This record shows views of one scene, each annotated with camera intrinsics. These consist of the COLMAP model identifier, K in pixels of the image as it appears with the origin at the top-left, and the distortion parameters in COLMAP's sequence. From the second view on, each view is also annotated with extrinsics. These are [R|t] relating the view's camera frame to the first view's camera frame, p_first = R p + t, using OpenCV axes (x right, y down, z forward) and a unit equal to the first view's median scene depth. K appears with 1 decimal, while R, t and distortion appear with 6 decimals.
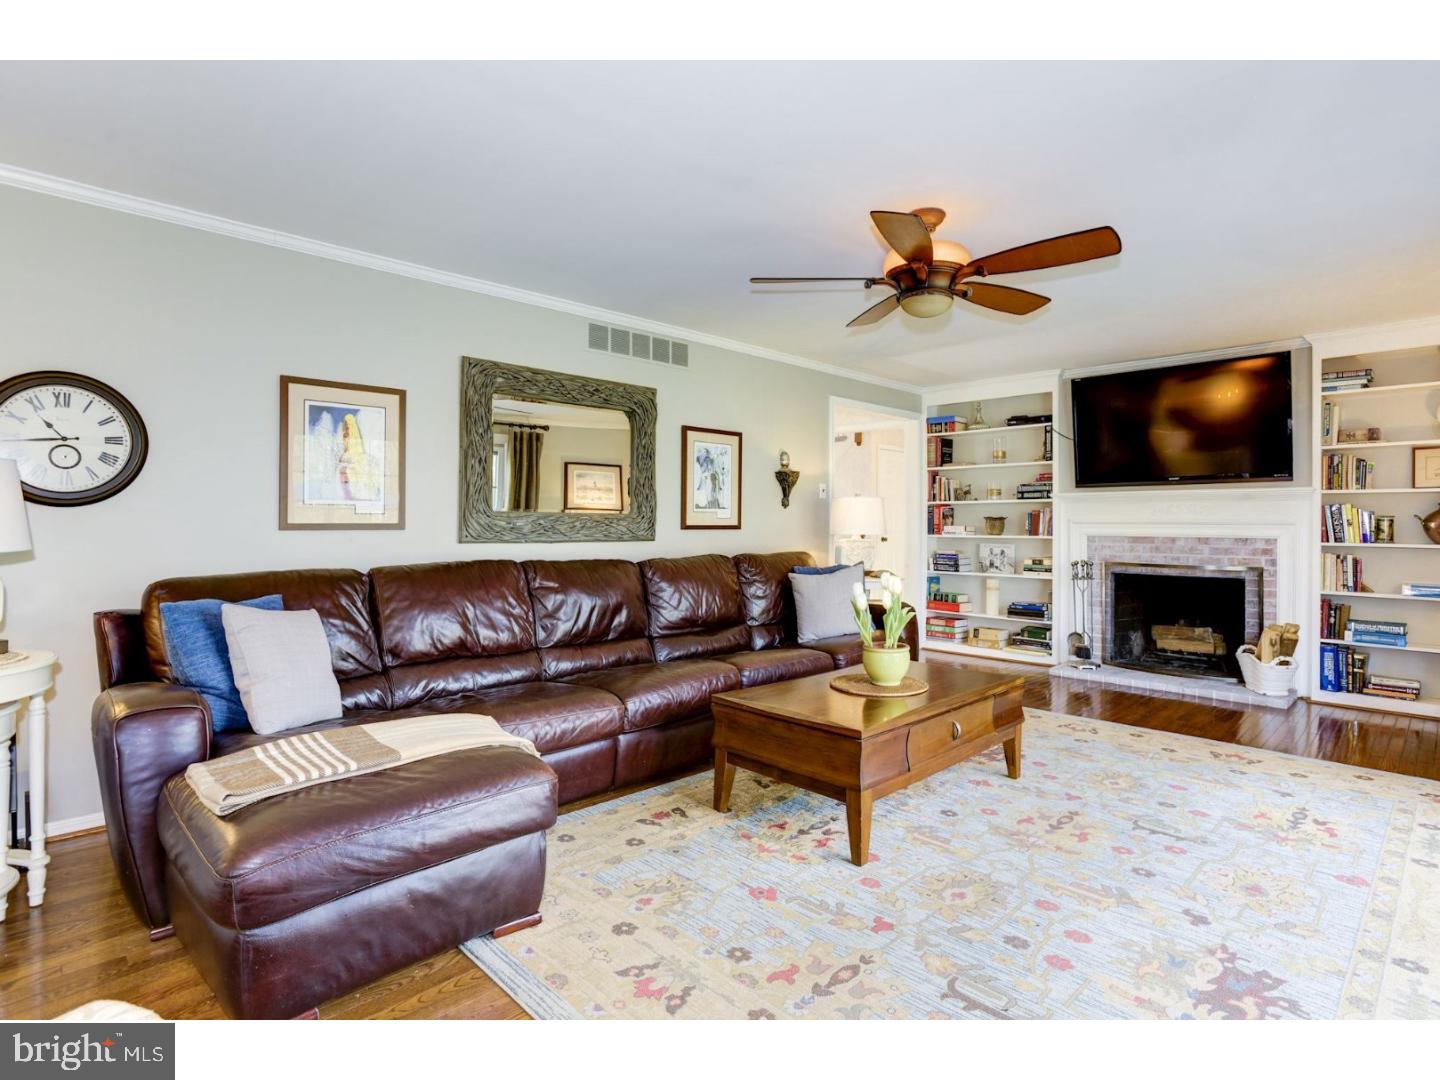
lens RADIAL K [[711.1, 0, 731.8], [0, 711.1, 526.5], [0, 0, 1]] dist [-0.038341, 0.010474]
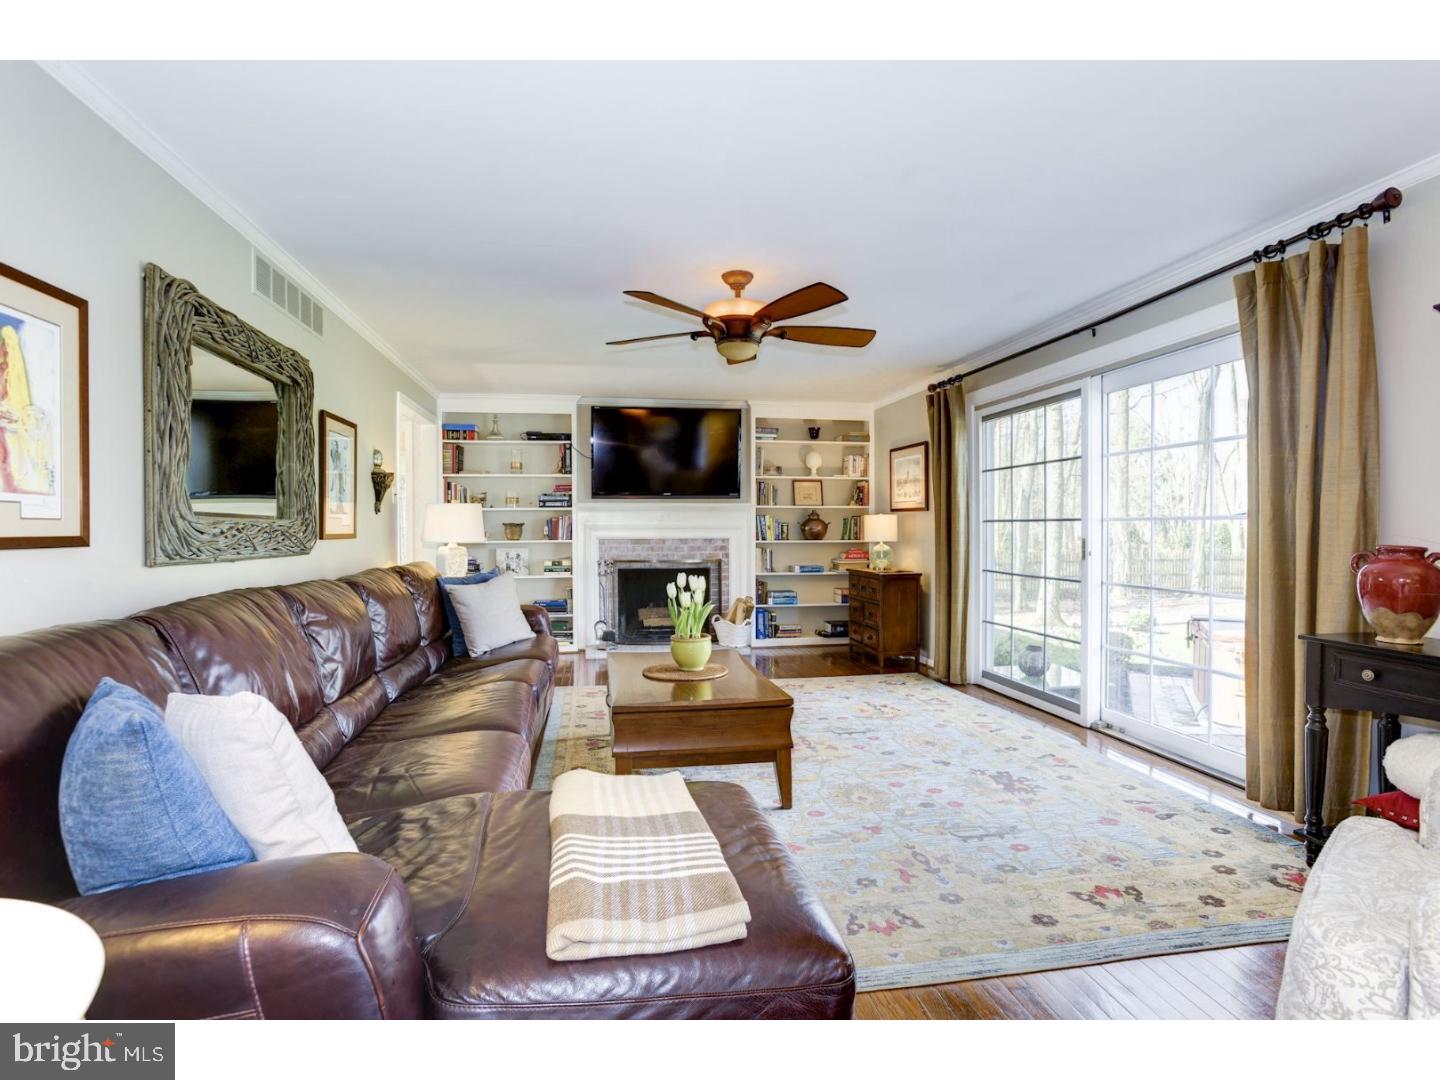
lens RADIAL K [[711.1, 0, 678.5], [0, 711.1, 538.2], [0, 0, 1]] dist [-0.038341, 0.010474]
pose [[0.601167, -0.016696, 0.798949, -0.471927], [0.010316, 0.999861, 0.013132, -0.003692], [-0.799057, 0.000348, 0.601255, 0.214673]]
